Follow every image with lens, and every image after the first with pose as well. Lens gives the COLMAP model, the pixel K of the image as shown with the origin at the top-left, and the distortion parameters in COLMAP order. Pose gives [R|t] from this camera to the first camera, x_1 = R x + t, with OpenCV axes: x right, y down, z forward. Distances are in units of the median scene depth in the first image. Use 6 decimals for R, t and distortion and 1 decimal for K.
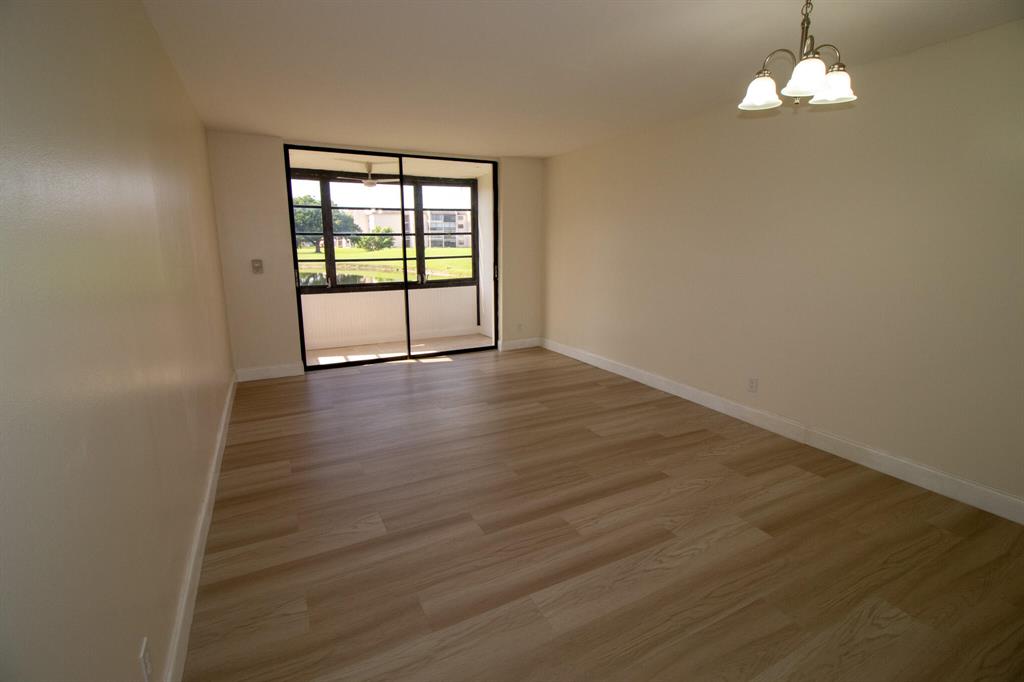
lens RADIAL K [[472.8, 0, 510.1], [0, 472.8, 335.4], [0, 0, 1]] dist [0.000196, -0.013243]
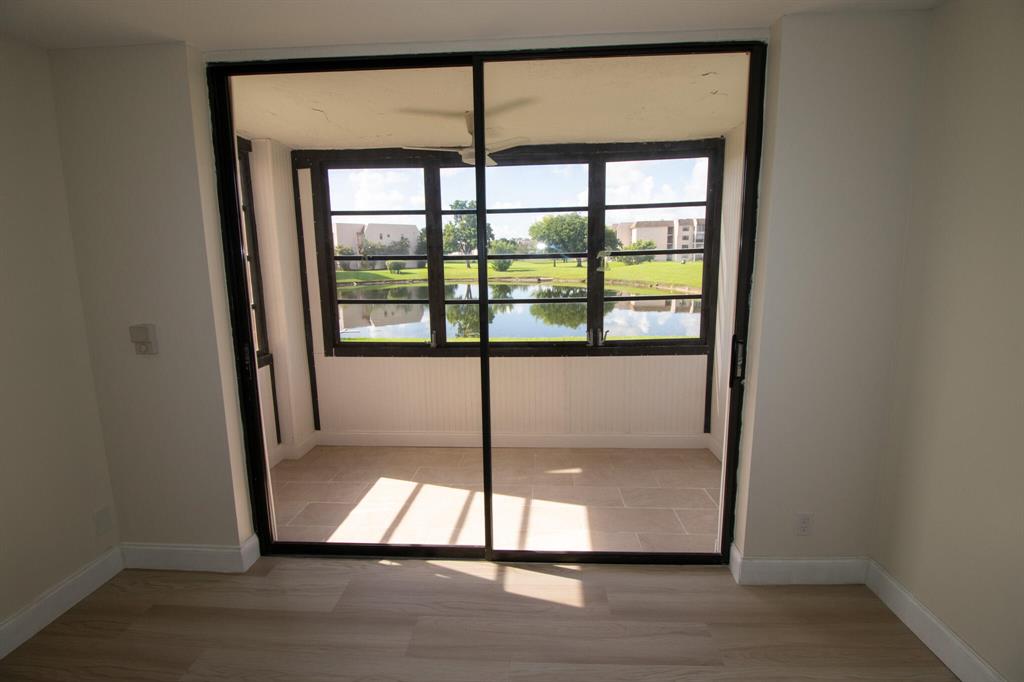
lens RADIAL K [[472.8, 0, 510.1], [0, 472.8, 335.4], [0, 0, 1]] dist [0.000196, -0.013243]
pose [[0.858596, 0.071304, -0.507670, 0.001046], [-0.084828, 0.996389, -0.003518, -0.116211], [0.505586, 0.046085, 0.861544, 0.509697]]
